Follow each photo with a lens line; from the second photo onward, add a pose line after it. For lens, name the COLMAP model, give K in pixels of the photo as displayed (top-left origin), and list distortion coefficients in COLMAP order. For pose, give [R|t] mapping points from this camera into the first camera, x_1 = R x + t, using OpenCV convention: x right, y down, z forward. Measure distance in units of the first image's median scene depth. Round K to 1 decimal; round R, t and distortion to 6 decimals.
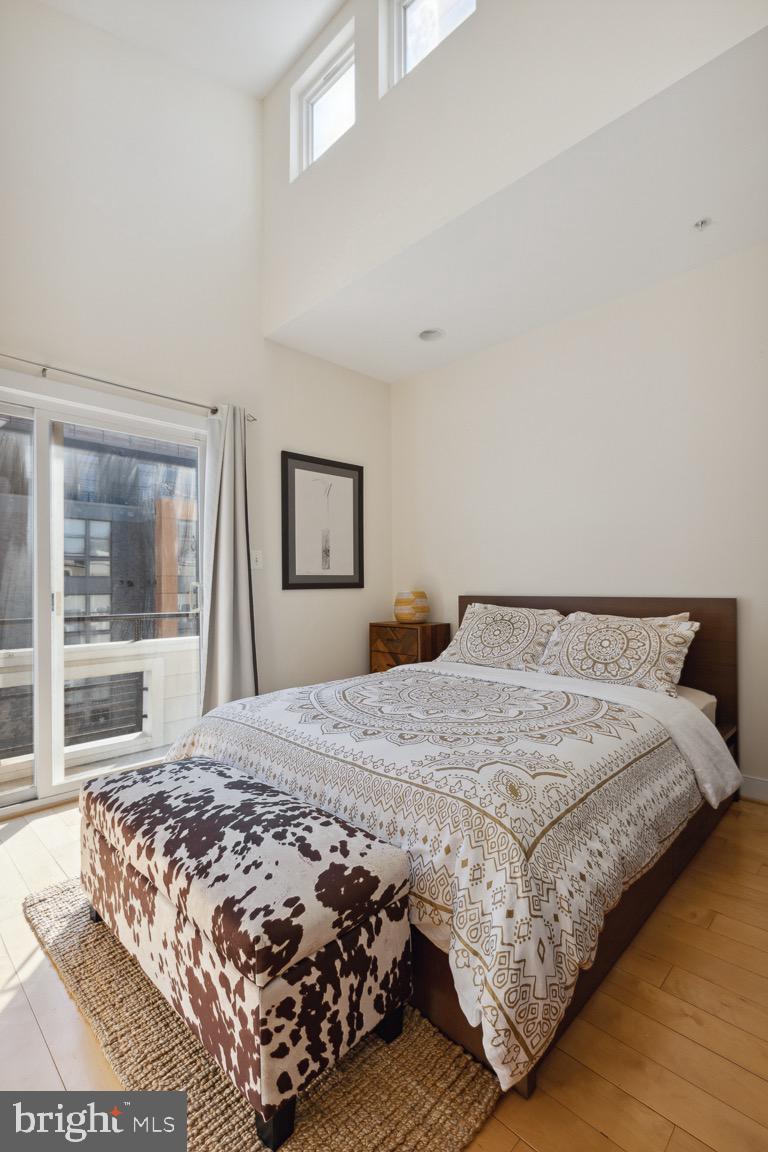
lens RADIAL K [[519.0, 0, 384.0], [0, 519.0, 576.0], [0, 0, 1]] dist [0.001444, -0.000399]
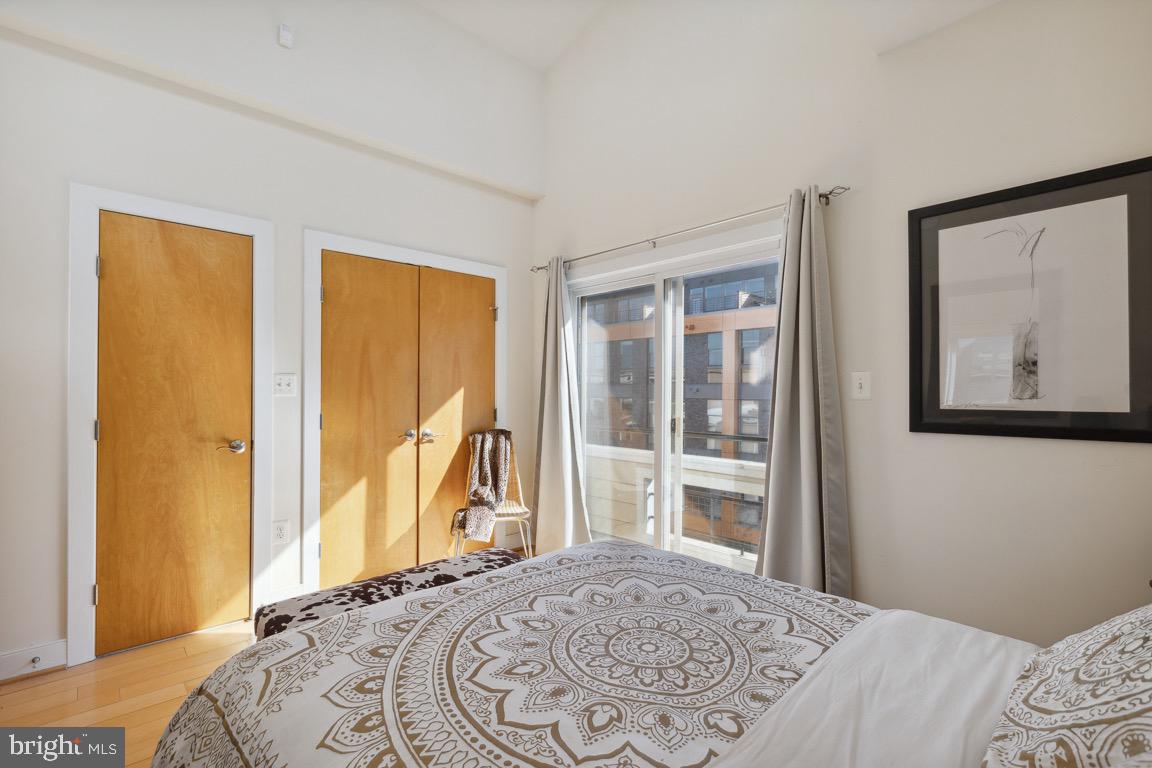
lens RADIAL K [[519.0, 0, 572.8], [0, 519.0, 384.1], [0, 0, 1]] dist [0.001444, -0.000399]
pose [[-0.034444, -0.002732, -0.999403, 1.260616], [0.014838, 0.999885, -0.003244, -0.097866], [0.999296, -0.014941, -0.034400, 1.700433]]
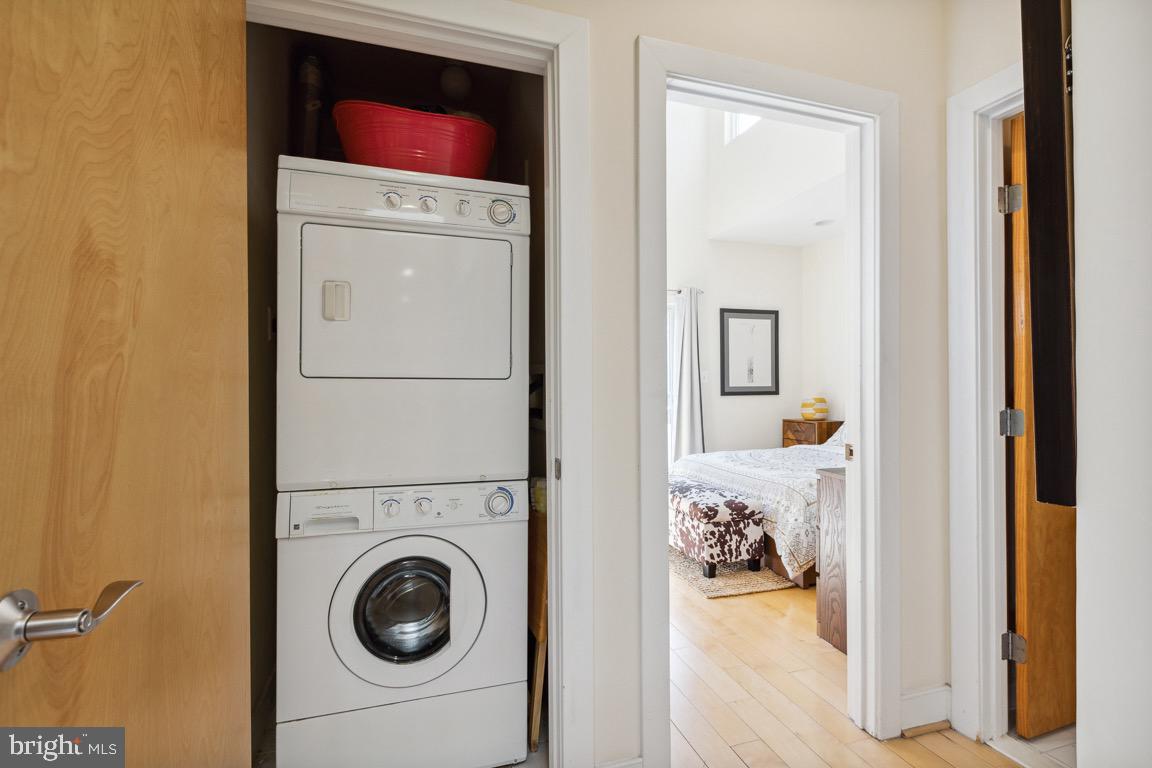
lens RADIAL K [[519.0, 0, 572.8], [0, 519.0, 384.1], [0, 0, 1]] dist [0.001444, -0.000399]
pose [[0.881596, 0.002462, -0.471998, 0.436829], [0.005007, 0.999881, 0.014568, -0.098543], [0.471978, -0.015206, 0.881479, -1.725859]]
